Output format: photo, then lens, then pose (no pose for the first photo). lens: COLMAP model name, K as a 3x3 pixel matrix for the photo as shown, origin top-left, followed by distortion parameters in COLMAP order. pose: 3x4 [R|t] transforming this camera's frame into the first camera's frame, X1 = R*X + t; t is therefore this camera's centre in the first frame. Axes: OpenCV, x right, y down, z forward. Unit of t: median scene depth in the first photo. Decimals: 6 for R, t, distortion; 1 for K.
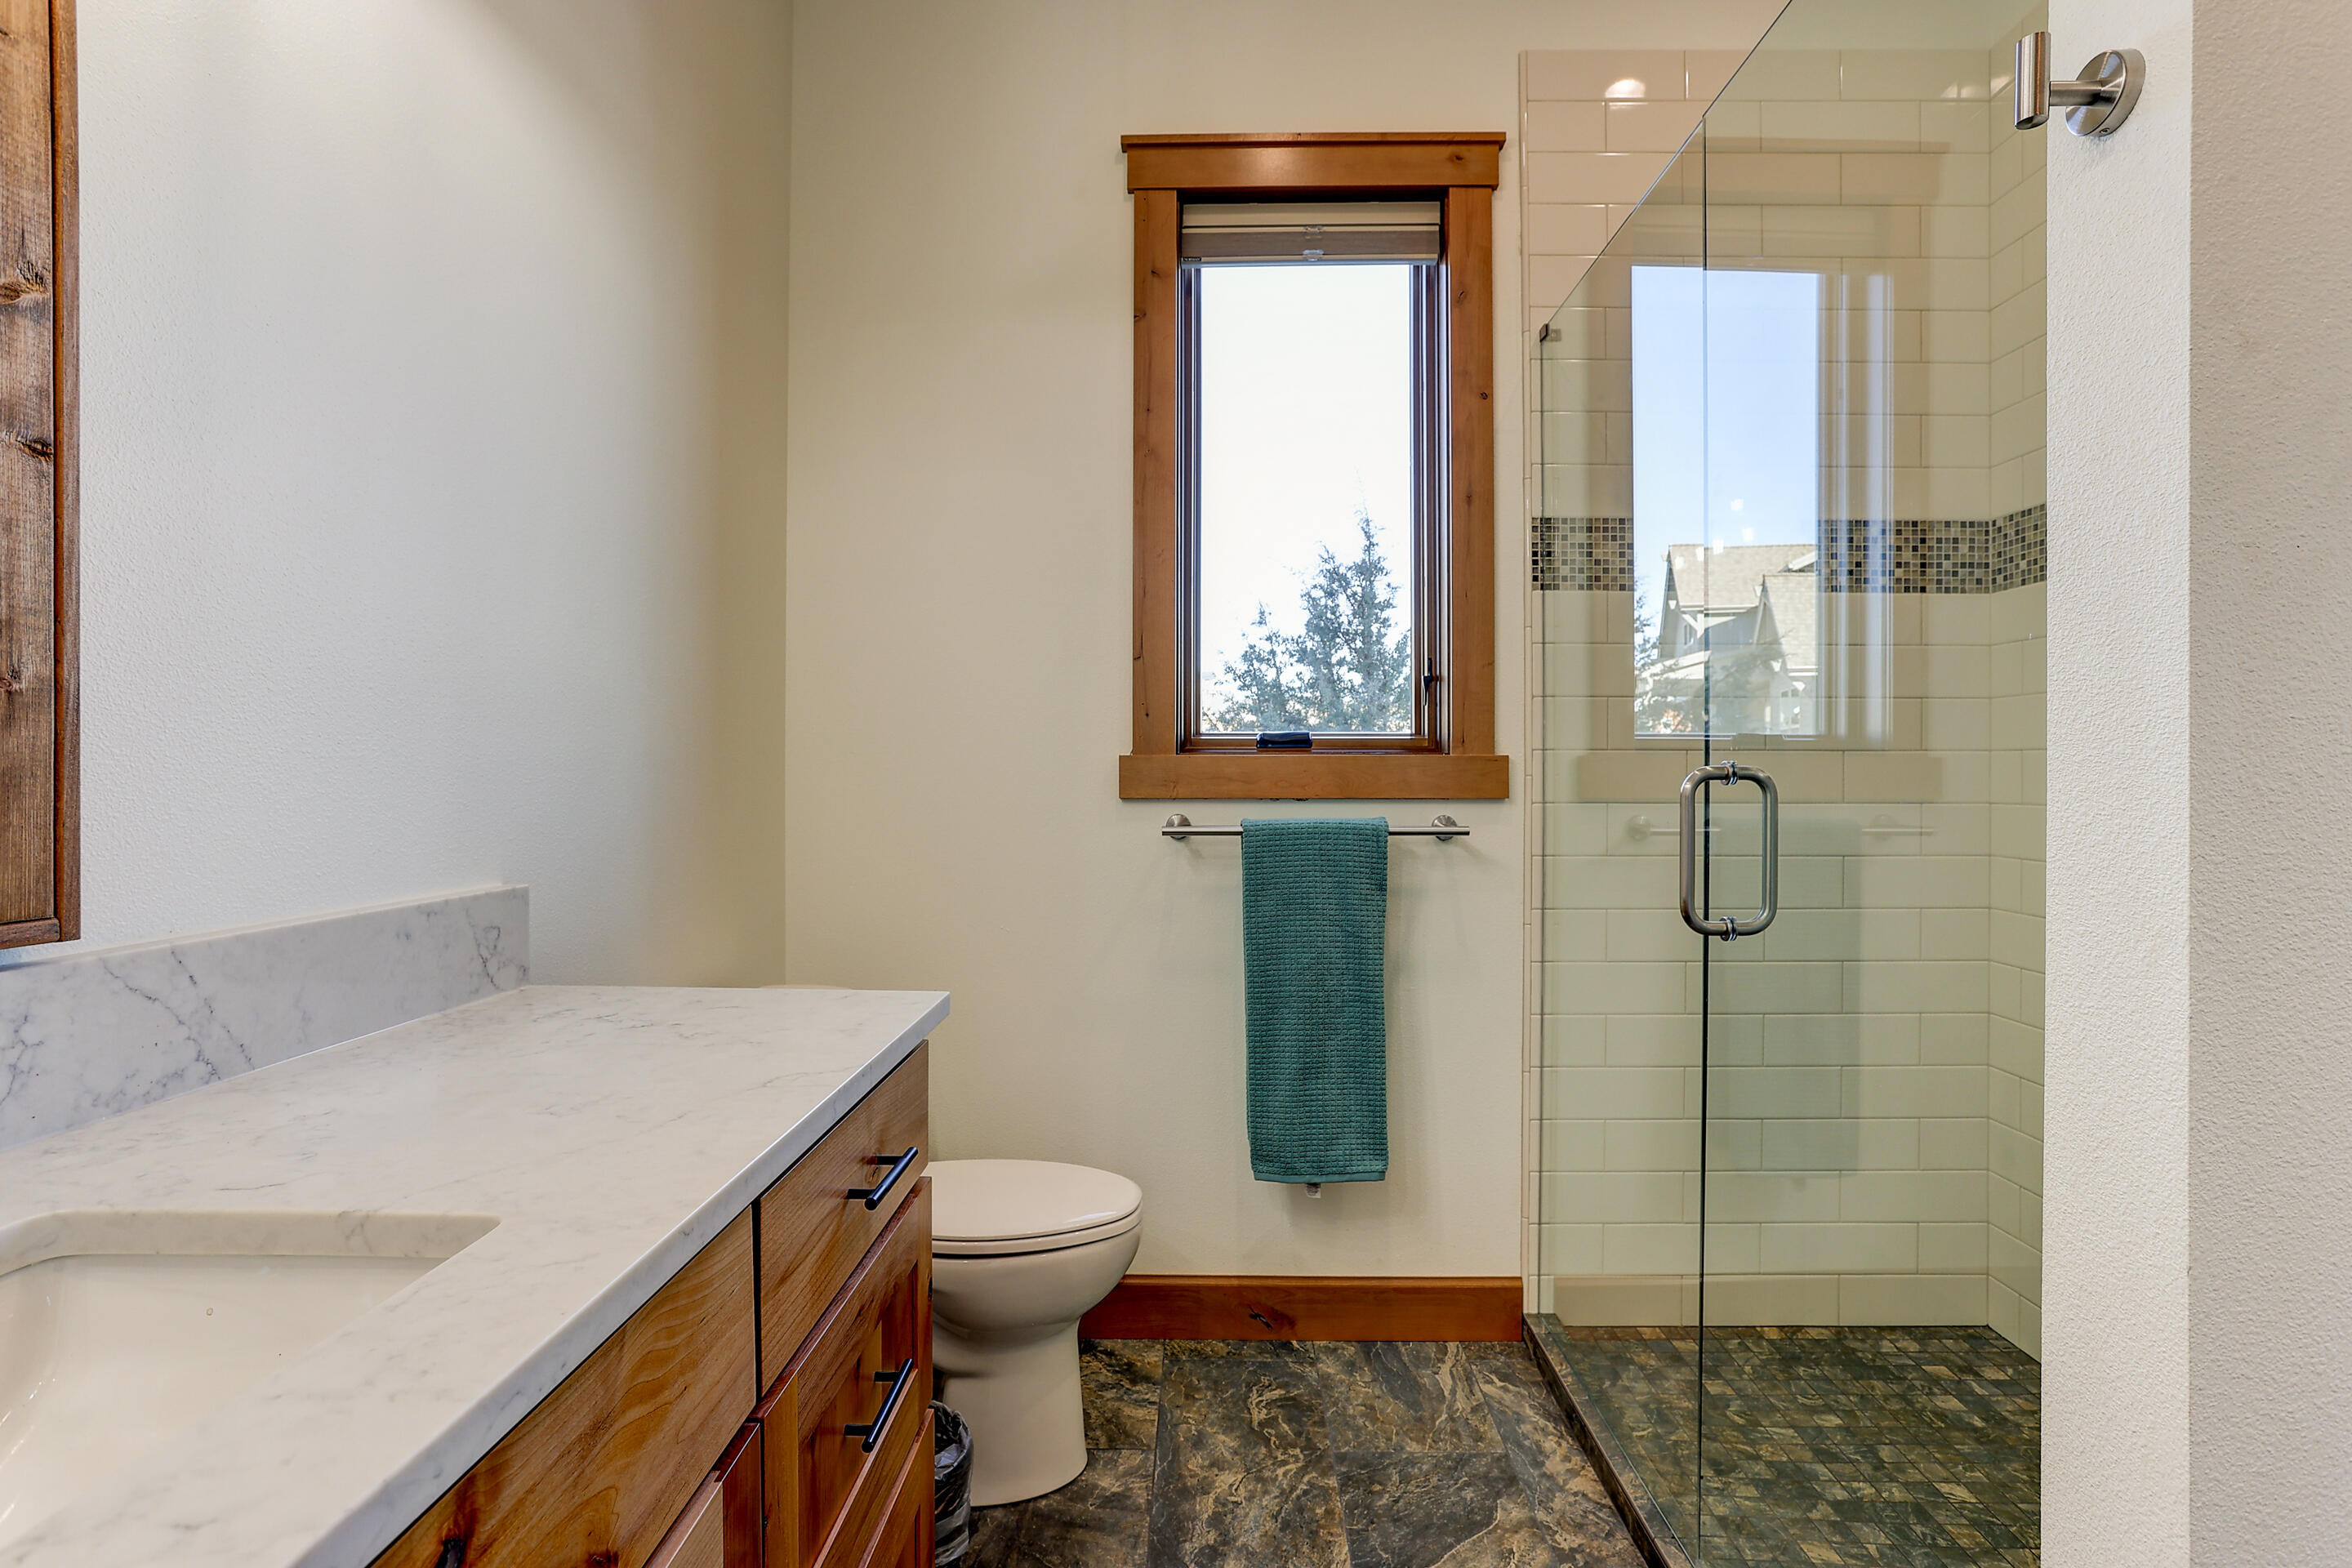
lens RADIAL K [[1144.0, 0, 1185.9], [0, 1144.0, 777.7], [0, 0, 1]] dist [-0.055823, 0.031562]
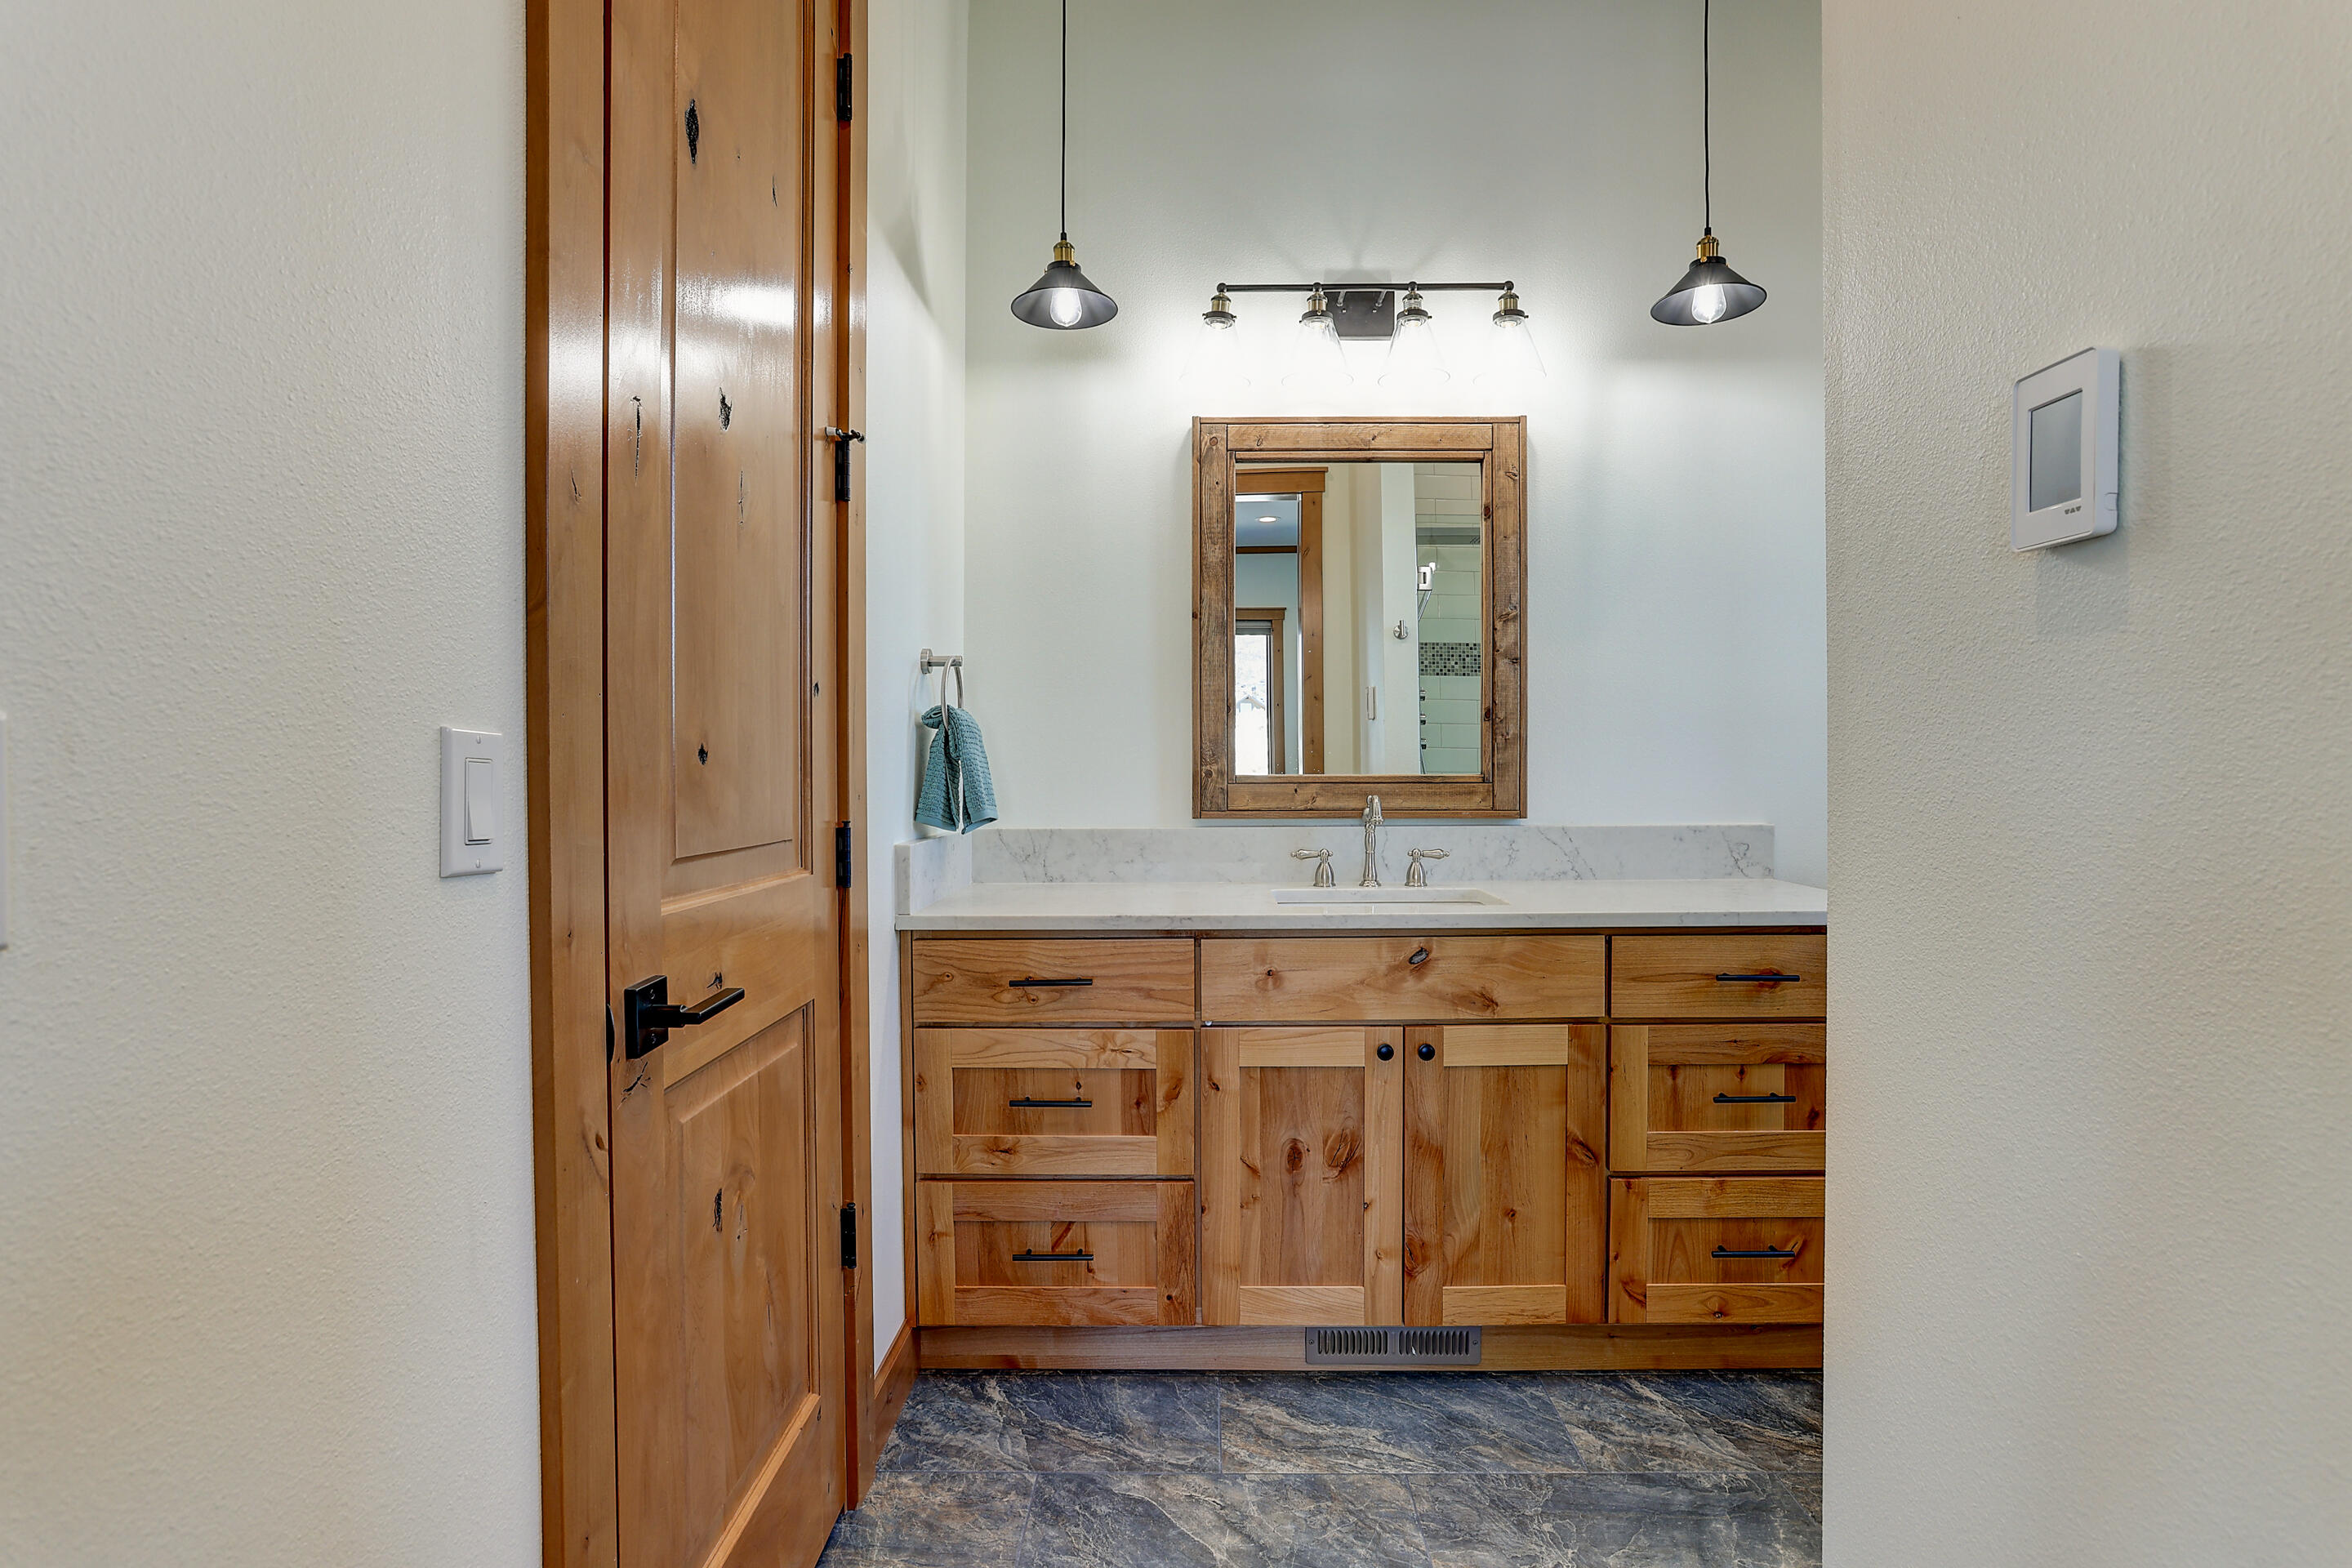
lens RADIAL K [[1144.0, 0, 1185.9], [0, 1144.0, 777.7], [0, 0, 1]] dist [-0.055823, 0.031562]
pose [[-0.000430, 0.008331, -0.999965, 1.031257], [-0.002765, 0.999961, 0.008332, 0.004876], [0.999996, 0.002769, -0.000407, 0.035021]]
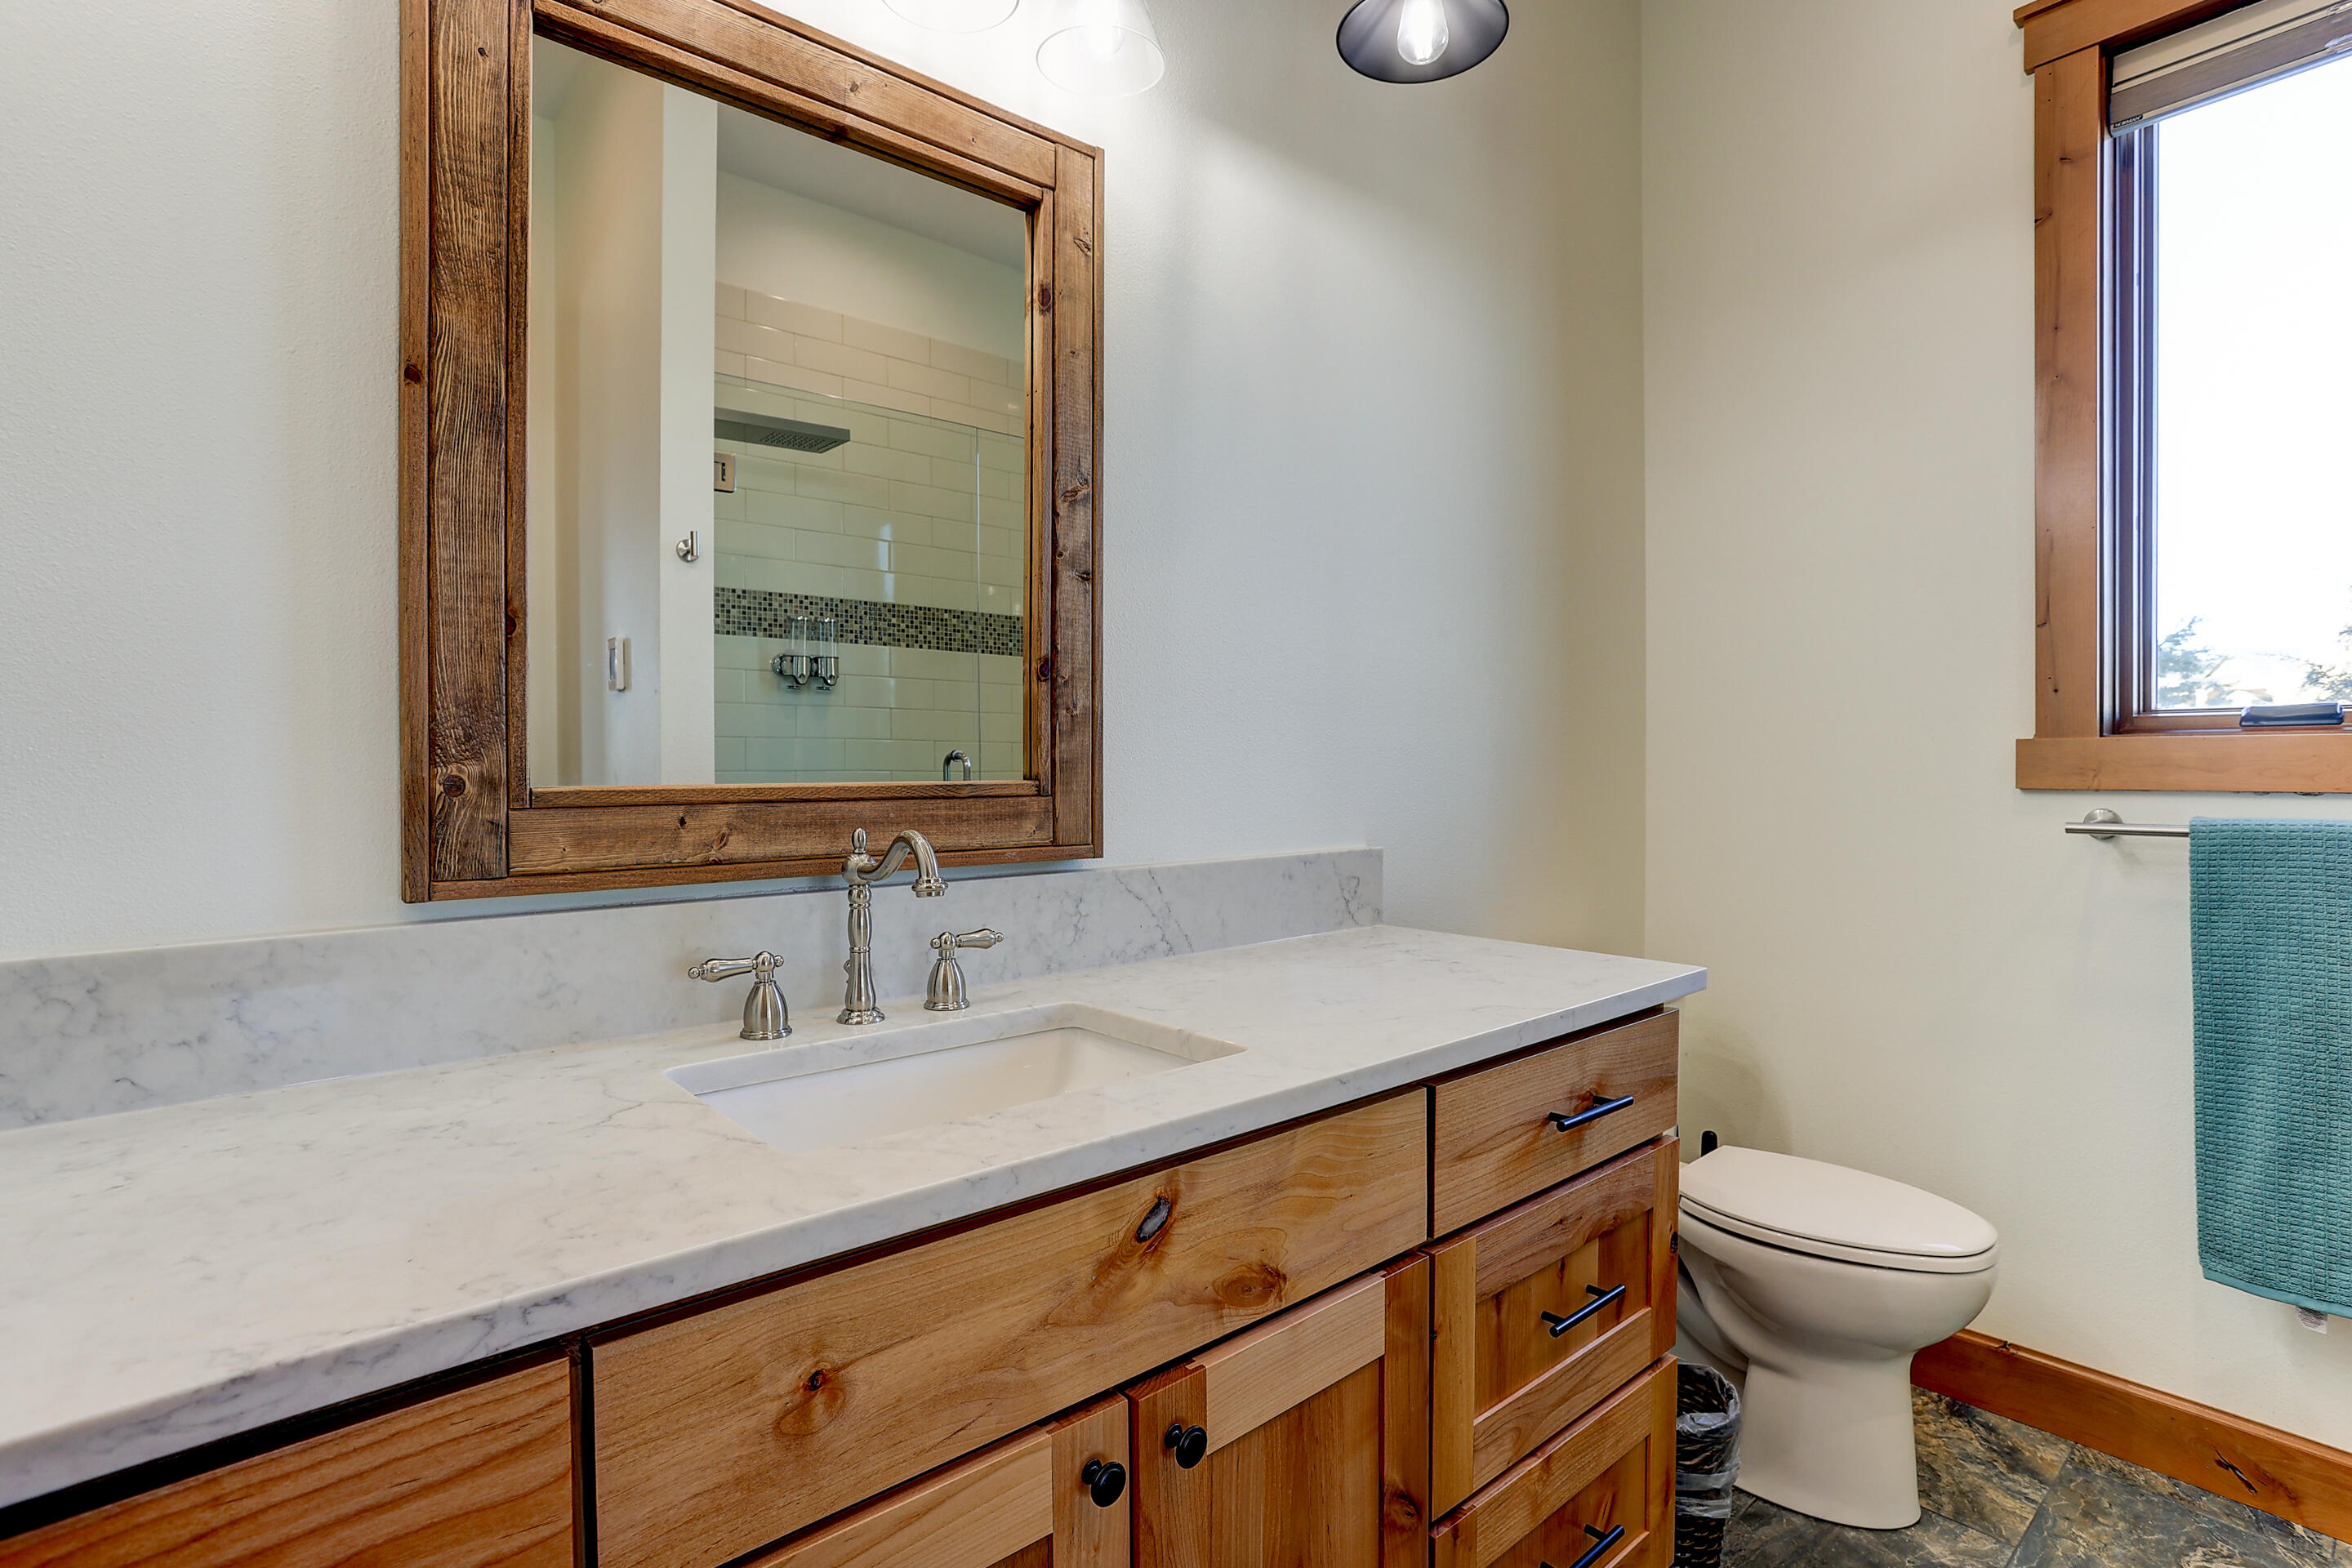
lens RADIAL K [[1159.5, 0, 1182.0], [0, 1159.5, 769.8], [0, 0, 1]] dist [-0.054025, 0.028902]
pose [[0.674079, 0.002058, -0.738657, 0.200236], [-0.000136, 0.999996, 0.002662, 0.002225], [0.738660, -0.001694, 0.674076, -0.055068]]
